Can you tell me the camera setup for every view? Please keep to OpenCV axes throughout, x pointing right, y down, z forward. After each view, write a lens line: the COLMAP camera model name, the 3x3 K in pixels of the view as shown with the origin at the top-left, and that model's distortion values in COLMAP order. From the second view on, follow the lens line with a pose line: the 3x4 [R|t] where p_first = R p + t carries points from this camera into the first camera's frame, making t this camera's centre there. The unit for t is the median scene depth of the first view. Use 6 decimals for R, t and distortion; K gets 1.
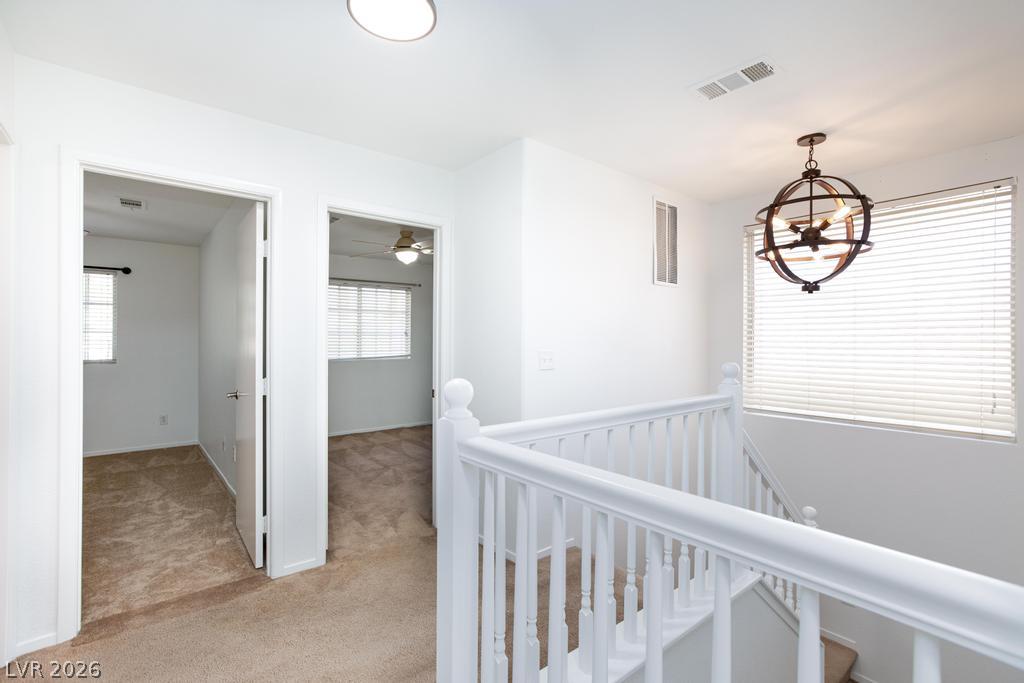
lens RADIAL K [[475.4, 0, 517.0], [0, 475.4, 343.8], [0, 0, 1]] dist [-0.017012, 0.009179]
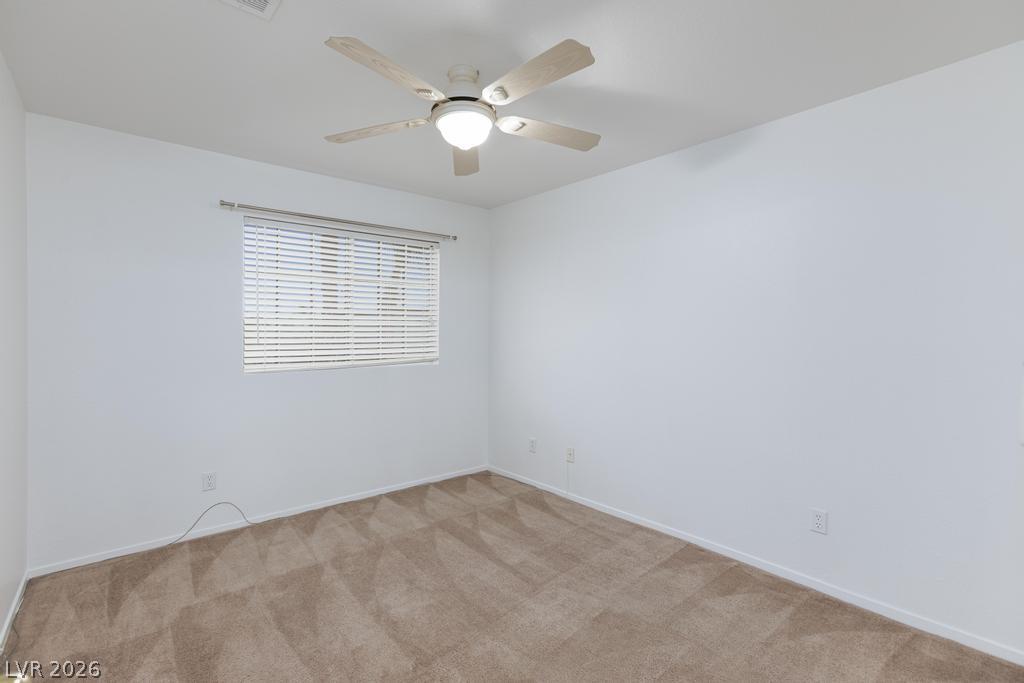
lens RADIAL K [[475.4, 0, 510.1], [0, 475.4, 338.7], [0, 0, 1]] dist [-0.017012, 0.009179]
pose [[0.999992, -0.000925, 0.003860, -0.141803], [0.000915, 0.999996, 0.002683, -0.002421], [-0.003863, -0.002679, 0.999989, 0.427672]]
